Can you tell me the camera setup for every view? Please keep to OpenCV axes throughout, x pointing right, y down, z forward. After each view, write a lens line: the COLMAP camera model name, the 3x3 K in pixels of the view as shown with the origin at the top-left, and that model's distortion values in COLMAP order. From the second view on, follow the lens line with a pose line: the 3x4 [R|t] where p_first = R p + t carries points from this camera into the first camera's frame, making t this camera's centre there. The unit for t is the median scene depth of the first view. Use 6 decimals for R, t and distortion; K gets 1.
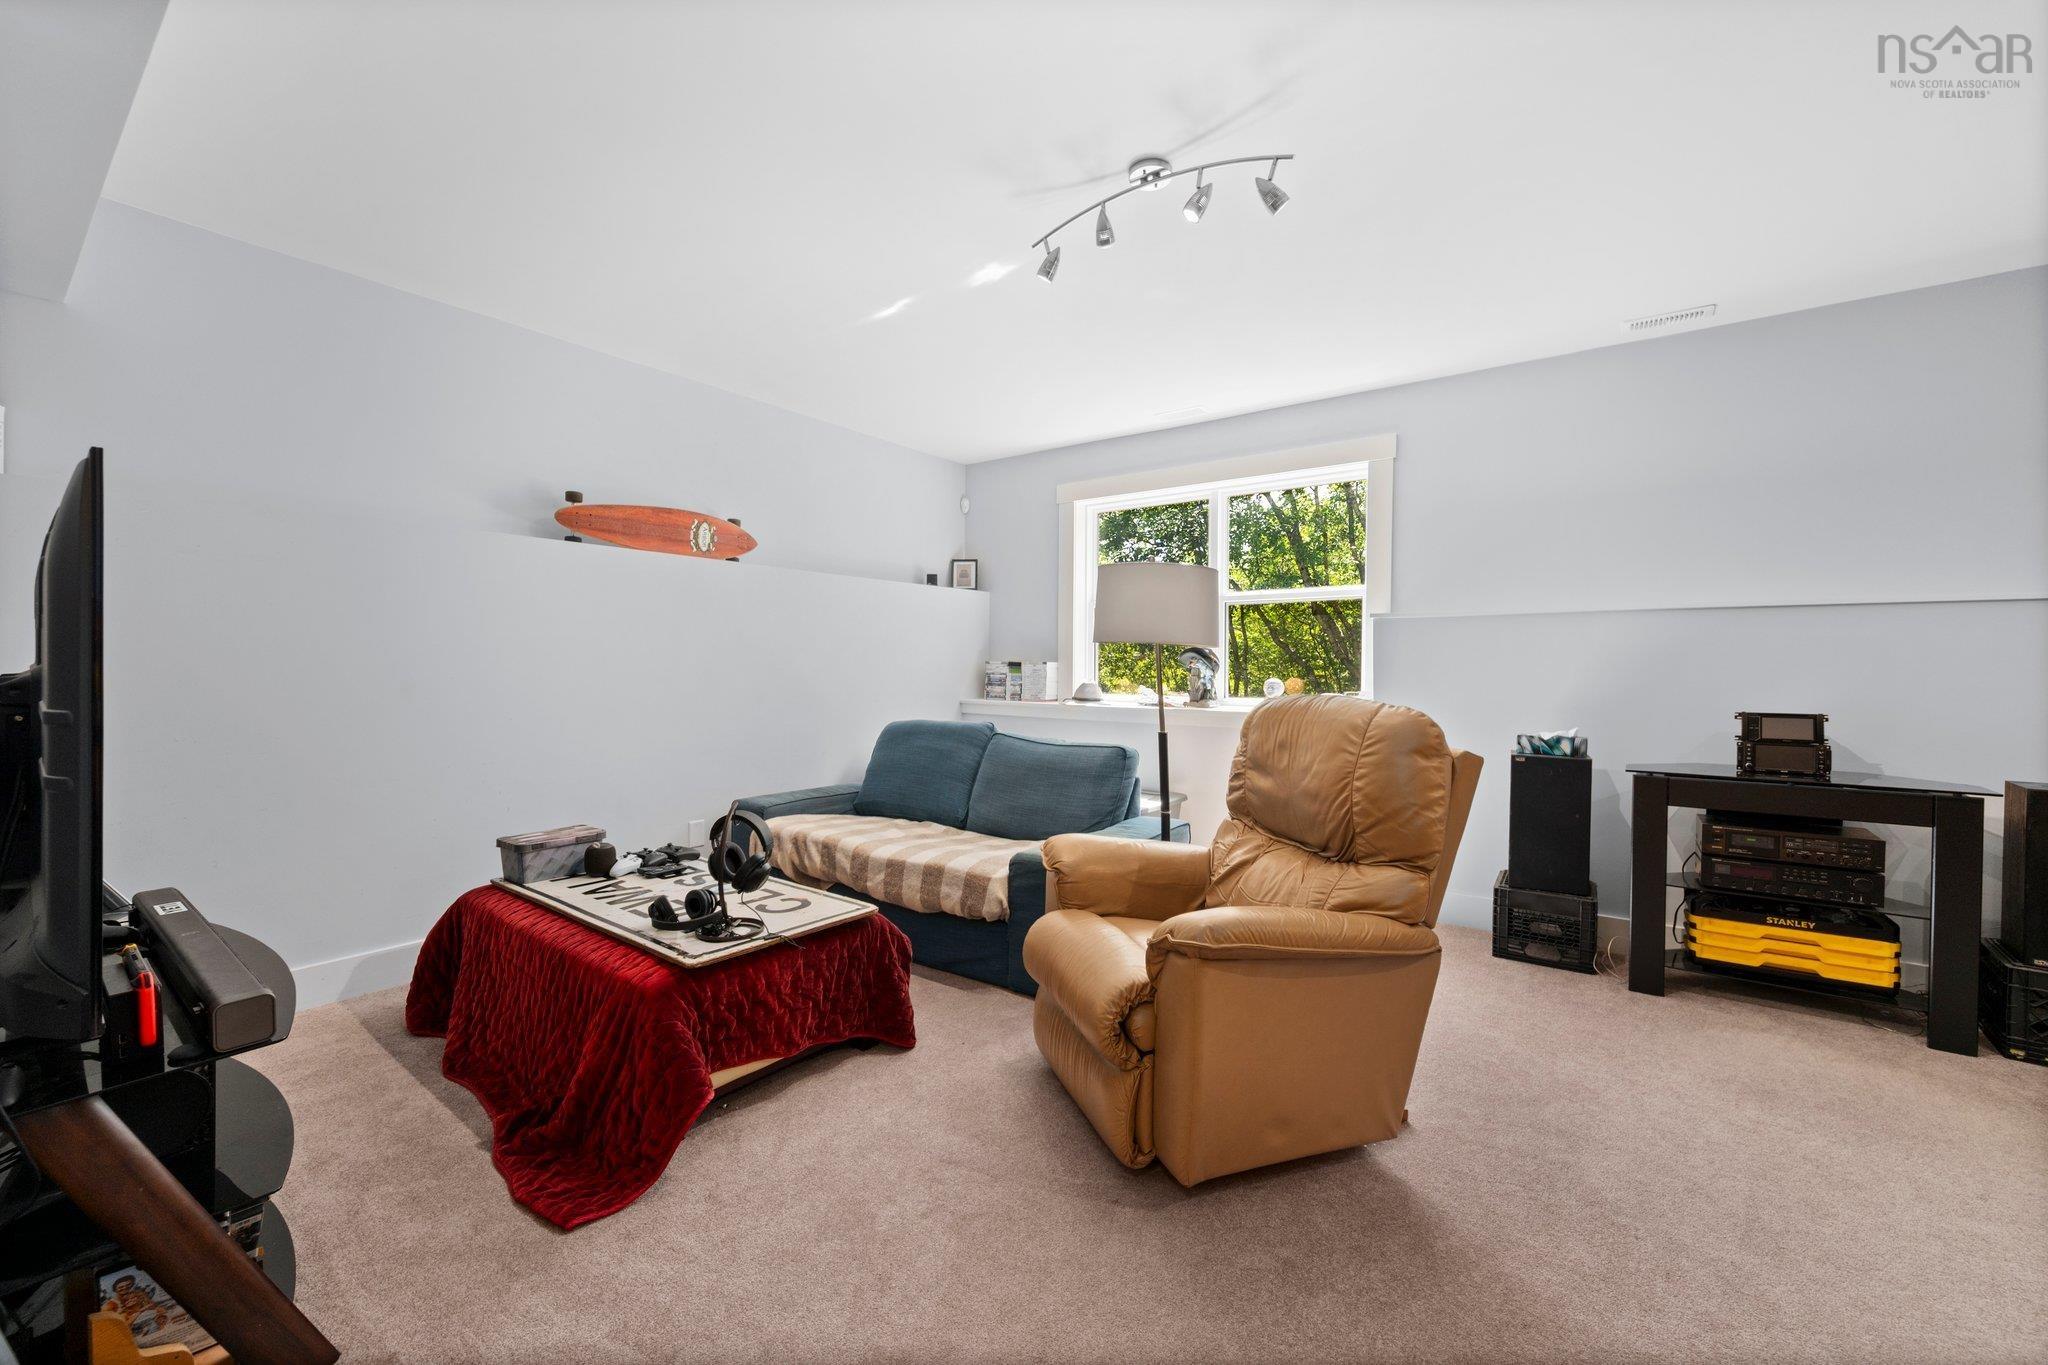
lens RADIAL K [[817.8, 0, 1027.4], [0, 817.8, 666.8], [0, 0, 1]] dist [0.000395, -0.000022]
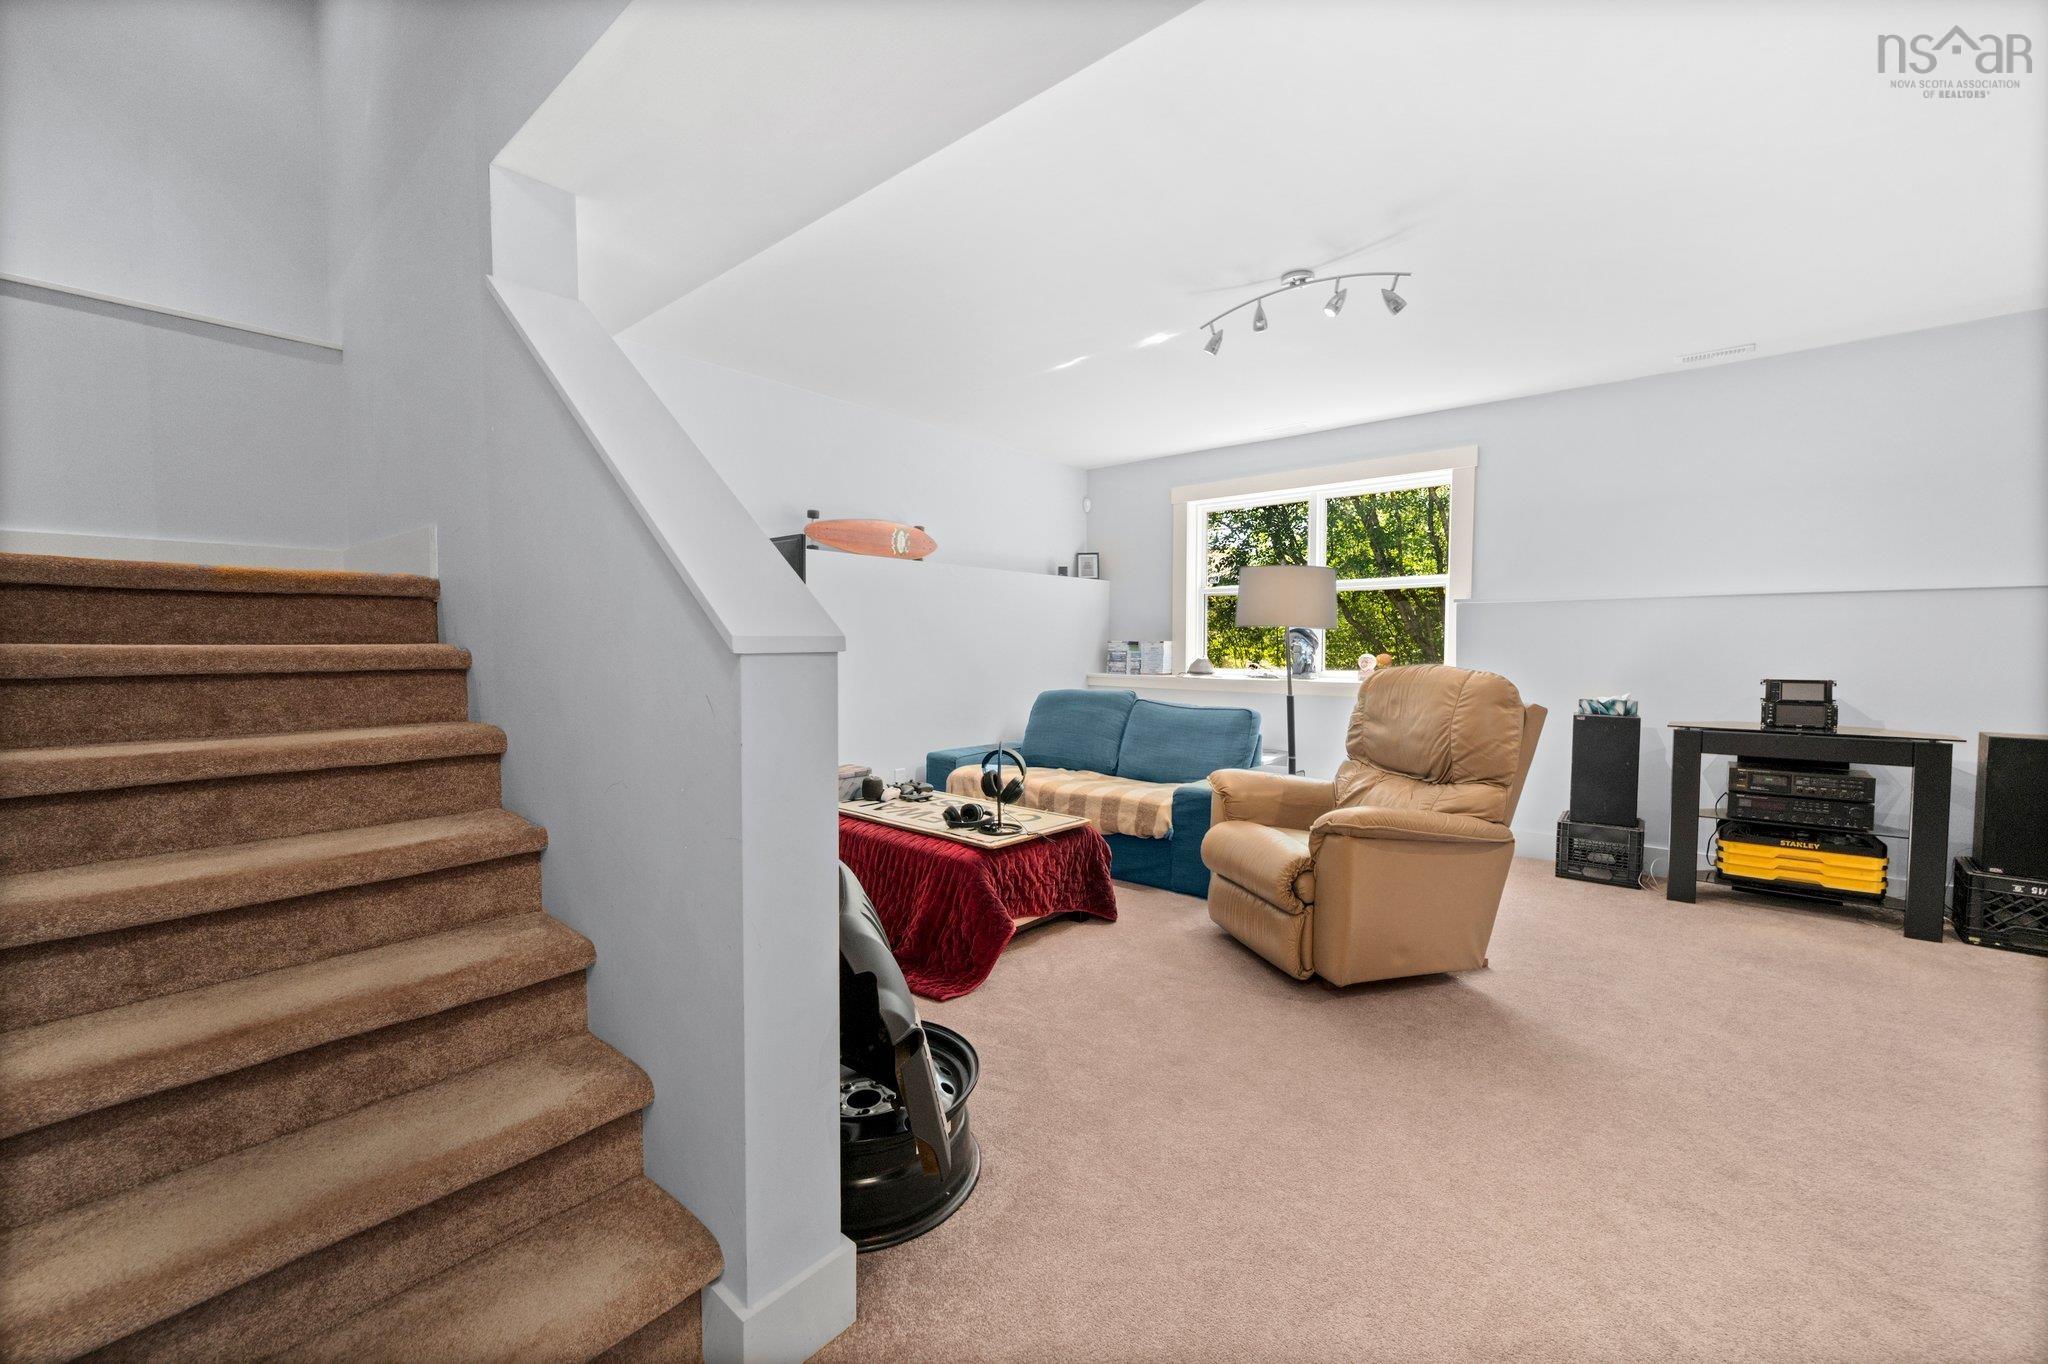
lens RADIAL K [[823.2, 0, 1020.8], [0, 823.2, 670.9], [0, 0, 1]] dist [0.000061, 0.000257]
pose [[0.997645, -0.002633, -0.068546, -0.180929], [0.004729, 0.999525, 0.030444, -0.000582], [0.068433, -0.030697, 0.997183, -0.342973]]
